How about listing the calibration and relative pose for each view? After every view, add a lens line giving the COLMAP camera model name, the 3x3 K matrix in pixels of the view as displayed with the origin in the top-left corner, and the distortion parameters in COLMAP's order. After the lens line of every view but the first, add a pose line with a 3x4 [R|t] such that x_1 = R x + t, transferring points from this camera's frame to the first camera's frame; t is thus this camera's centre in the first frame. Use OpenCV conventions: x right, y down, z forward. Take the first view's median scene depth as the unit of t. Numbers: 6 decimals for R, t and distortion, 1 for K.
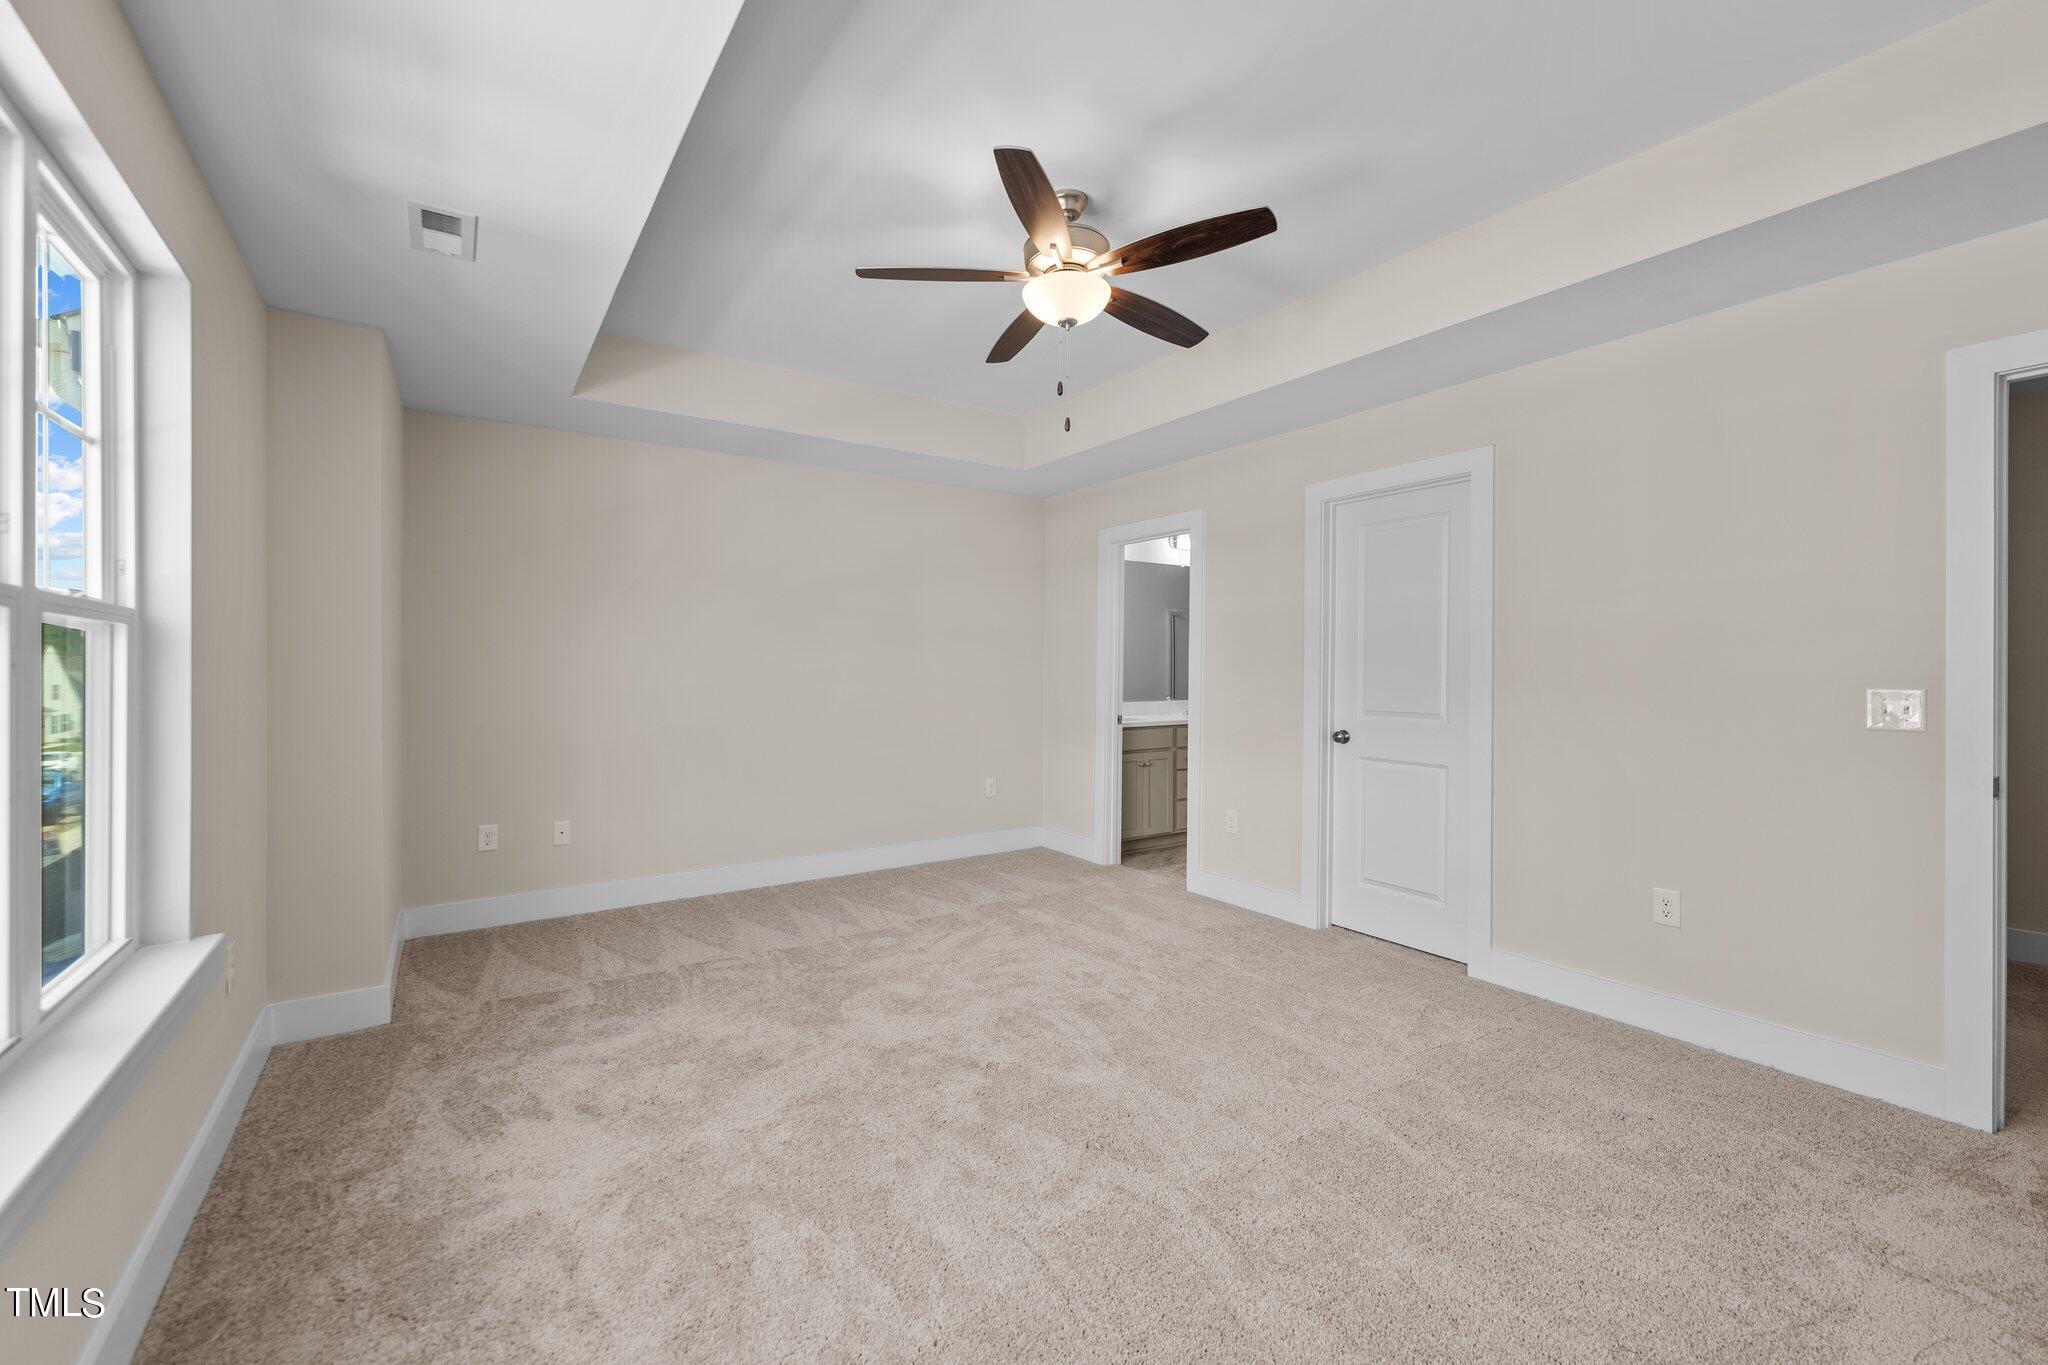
lens RADIAL K [[841.7, 0, 1019.9], [0, 841.7, 671.9], [0, 0, 1]] dist [-0.002183, -0.000622]
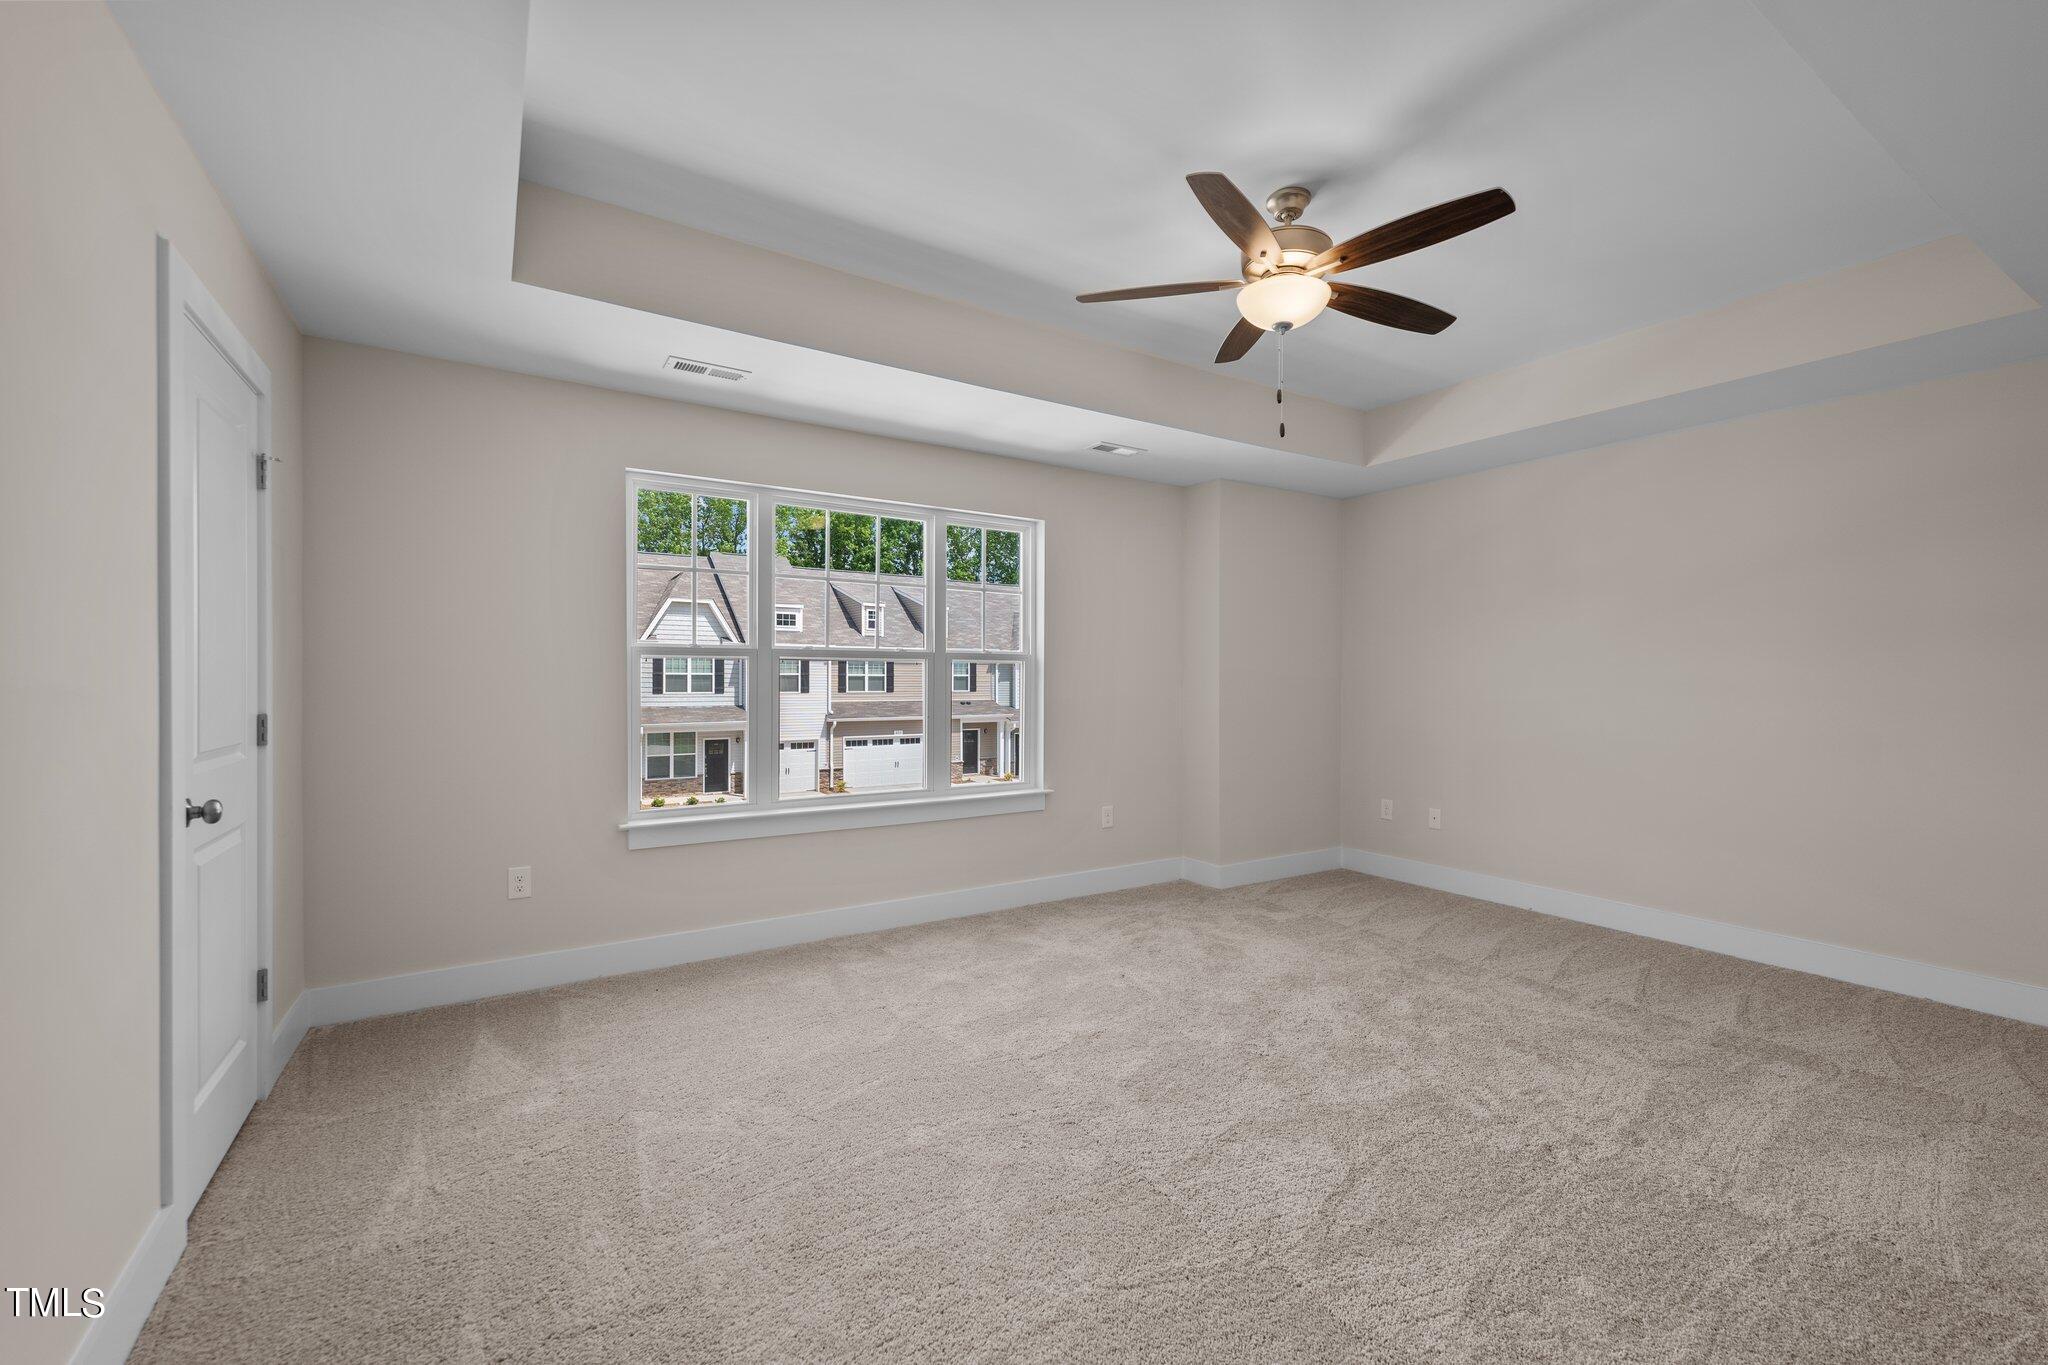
lens RADIAL K [[835.0, 0, 1024.0], [0, 835.0, 682.5], [0, 0, 1]] dist [0.000214, -0.000517]
pose [[-0.021706, 0.006648, -0.999742, 0.875343], [-0.008343, 0.999942, 0.006830, -0.004614], [0.999730, 0.008489, -0.021649, 0.606670]]
